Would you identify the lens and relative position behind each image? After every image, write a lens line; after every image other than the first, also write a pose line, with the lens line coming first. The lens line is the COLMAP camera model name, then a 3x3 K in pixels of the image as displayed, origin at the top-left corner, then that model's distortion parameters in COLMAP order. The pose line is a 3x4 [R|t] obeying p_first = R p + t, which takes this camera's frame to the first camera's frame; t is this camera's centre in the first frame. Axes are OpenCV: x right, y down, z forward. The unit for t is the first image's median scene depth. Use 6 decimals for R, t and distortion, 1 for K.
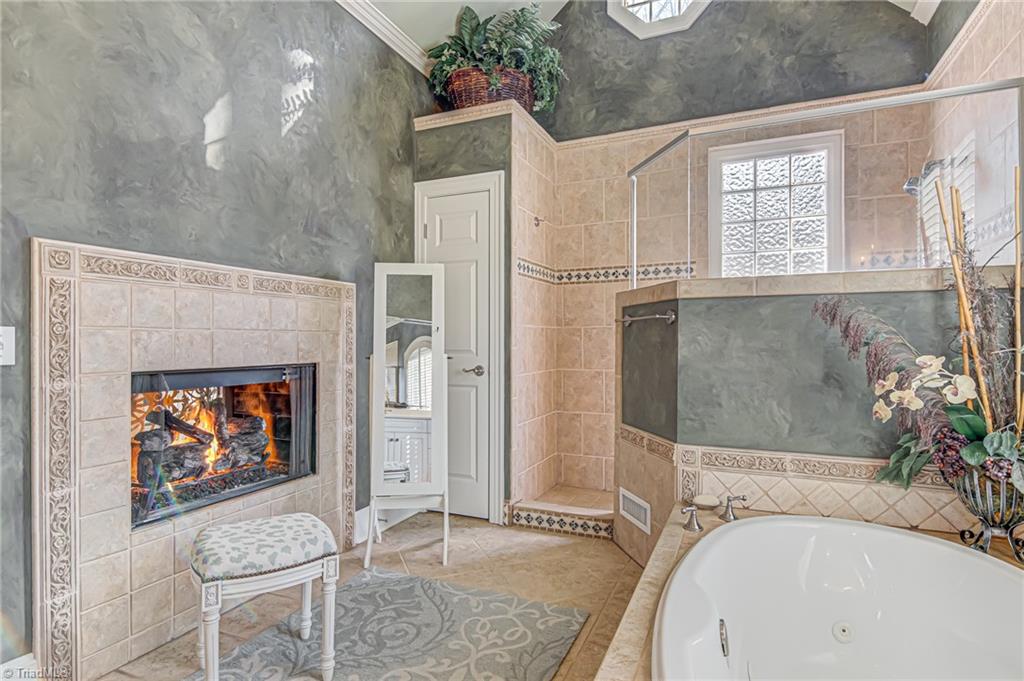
lens RADIAL K [[536.1, 0, 515.9], [0, 536.1, 342.2], [0, 0, 1]] dist [0.013685, -0.015873]
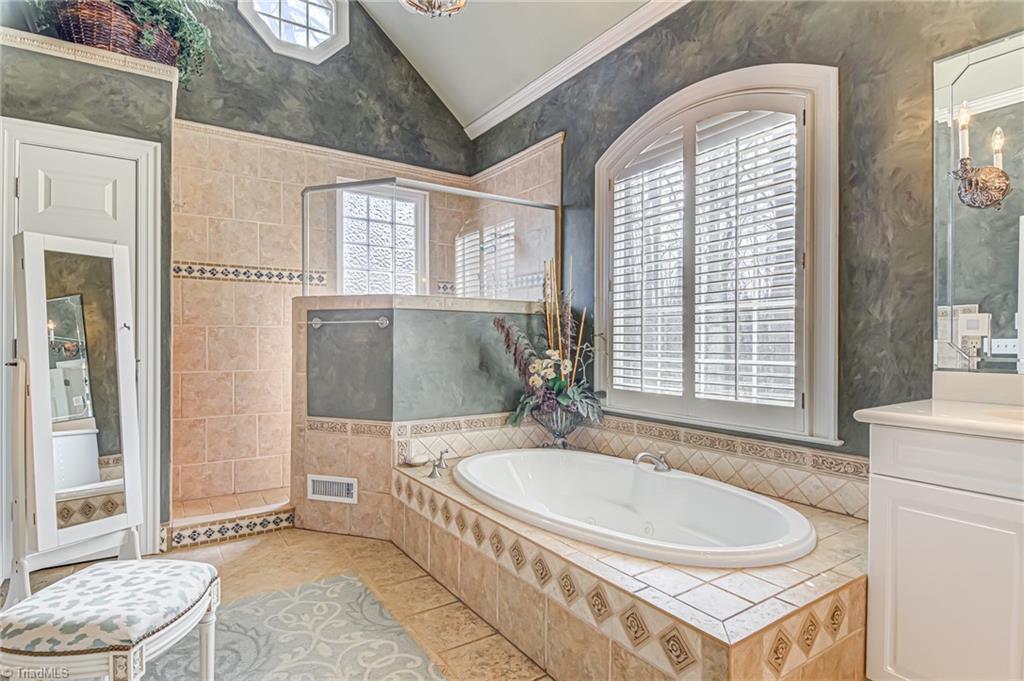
lens RADIAL K [[536.1, 0, 515.9], [0, 536.1, 342.2], [0, 0, 1]] dist [0.013685, -0.015873]
pose [[0.530338, 0.002284, 0.847784, -0.462194], [-0.002443, 0.999996, -0.001166, 0.000082], [-0.847783, -0.001453, 0.530341, 0.054101]]
